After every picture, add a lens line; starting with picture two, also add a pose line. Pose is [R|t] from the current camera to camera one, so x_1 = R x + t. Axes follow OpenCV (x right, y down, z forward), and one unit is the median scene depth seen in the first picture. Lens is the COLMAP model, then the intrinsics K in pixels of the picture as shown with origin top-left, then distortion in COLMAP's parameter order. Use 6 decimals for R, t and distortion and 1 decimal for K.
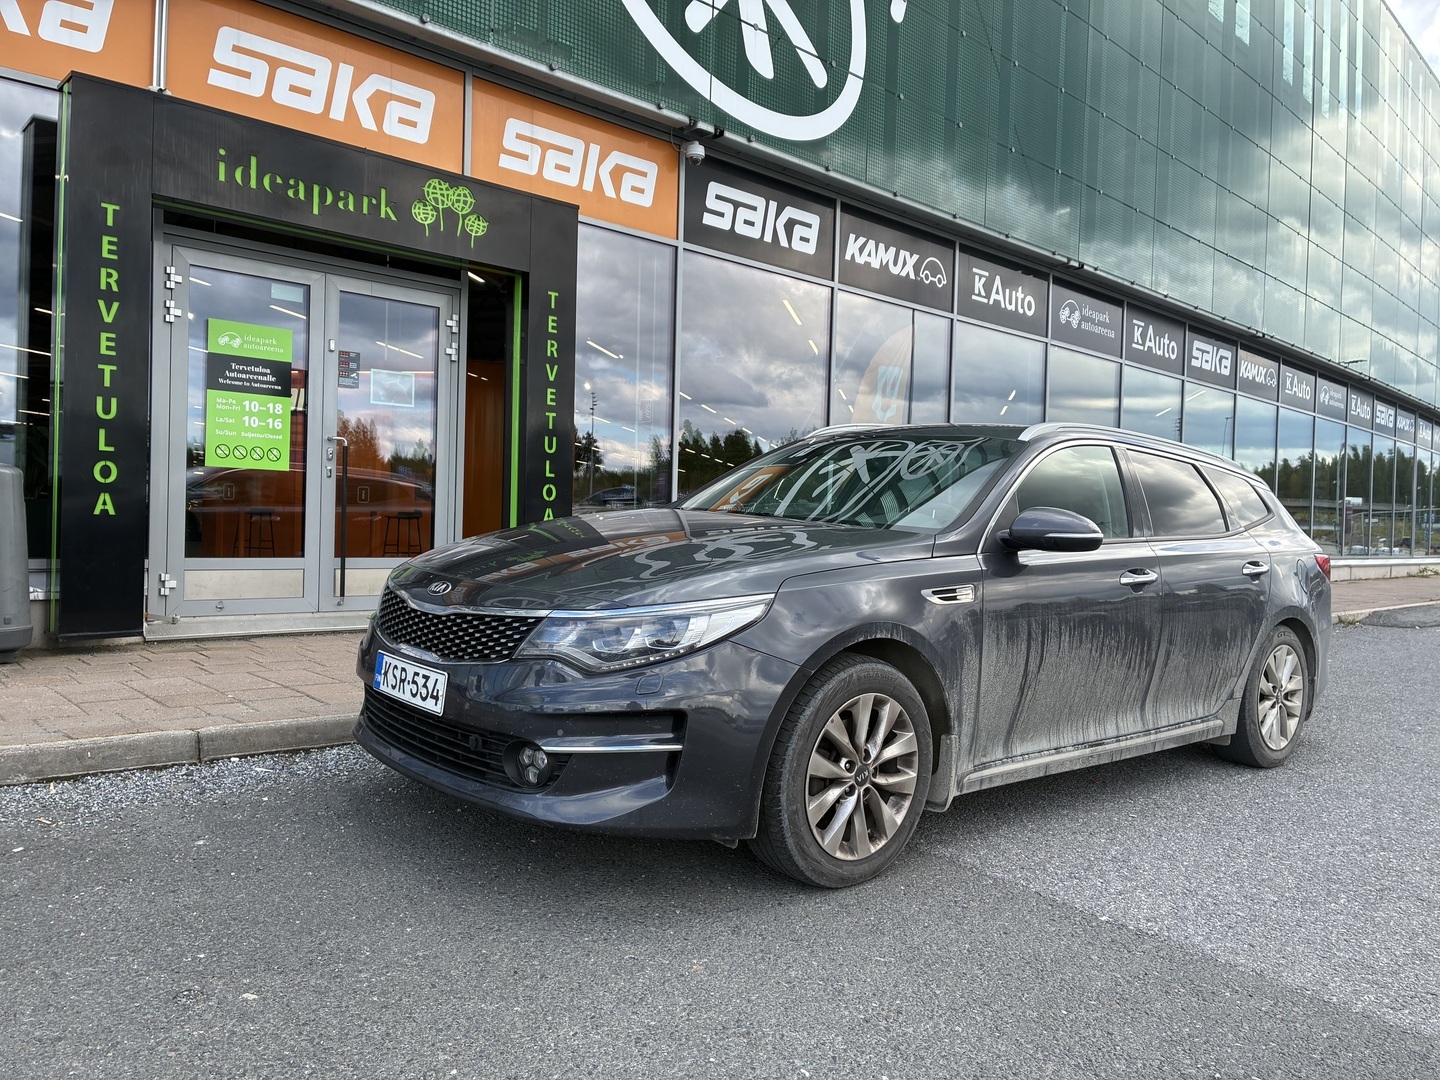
lens RADIAL K [[1134.2, 0, 722.0], [0, 1134.2, 515.7], [0, 0, 1]] dist [-0.018001, 0.001808]
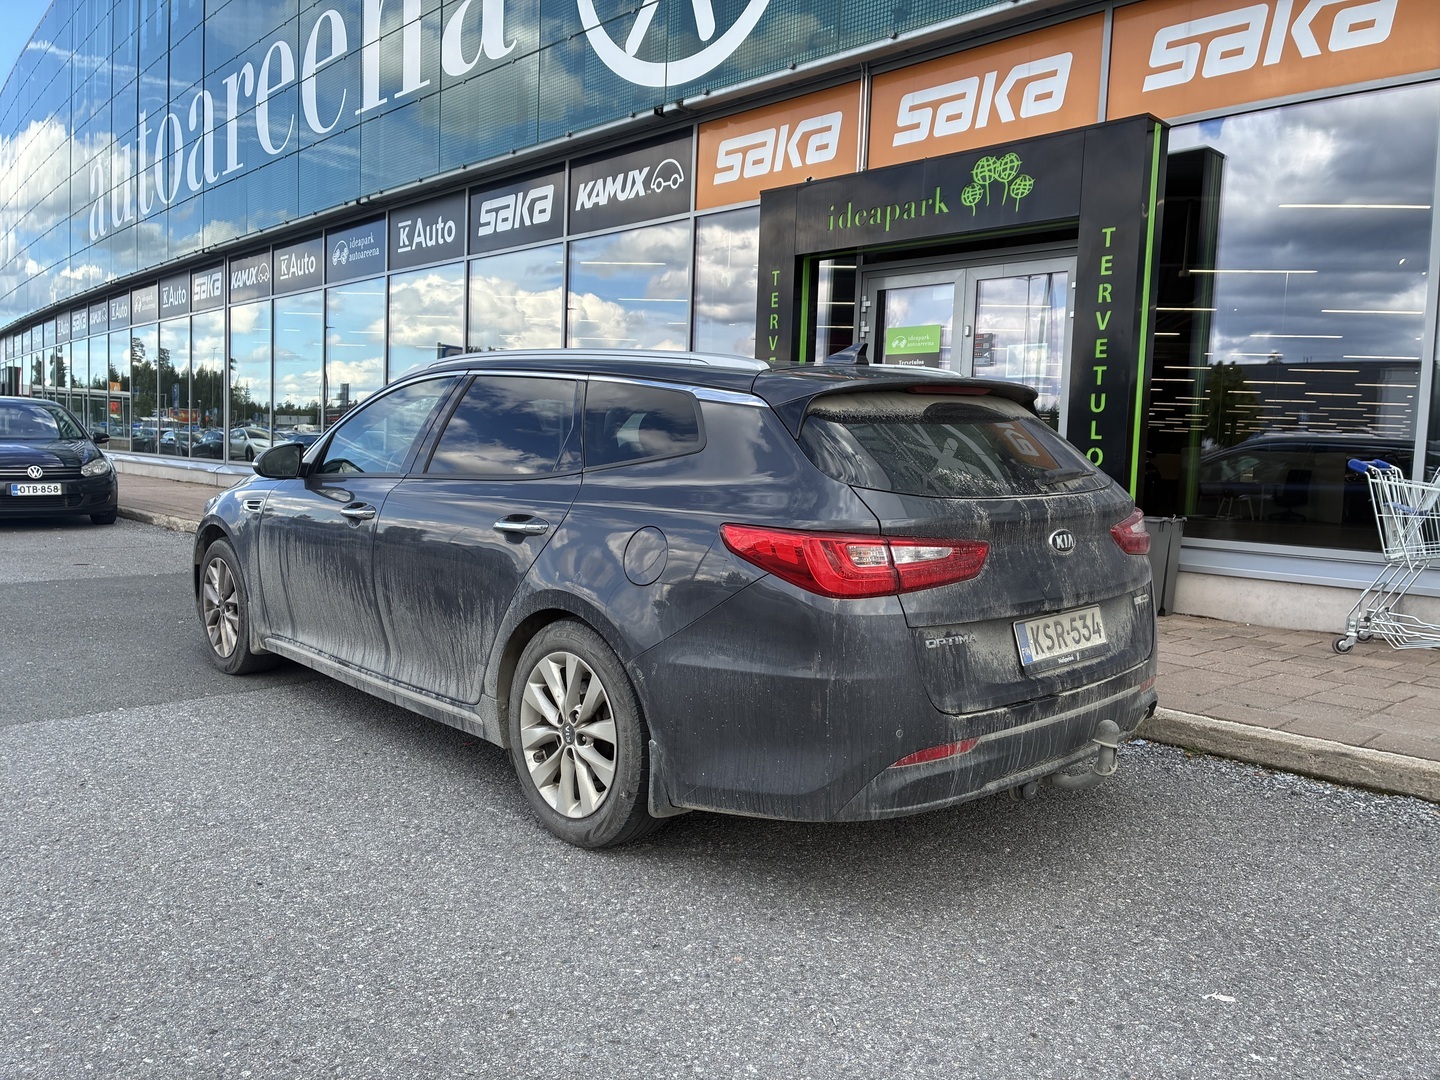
lens RADIAL K [[1089.0, 0, 723.3], [0, 1089.0, 541.1], [0, 0, 1]] dist [-0.010282, -0.006450]
pose [[0.015420, 0.037635, -0.999173, 0.837559], [-0.031679, 0.998808, 0.037132, 0.027189], [0.999379, 0.031081, 0.016594, 0.839842]]
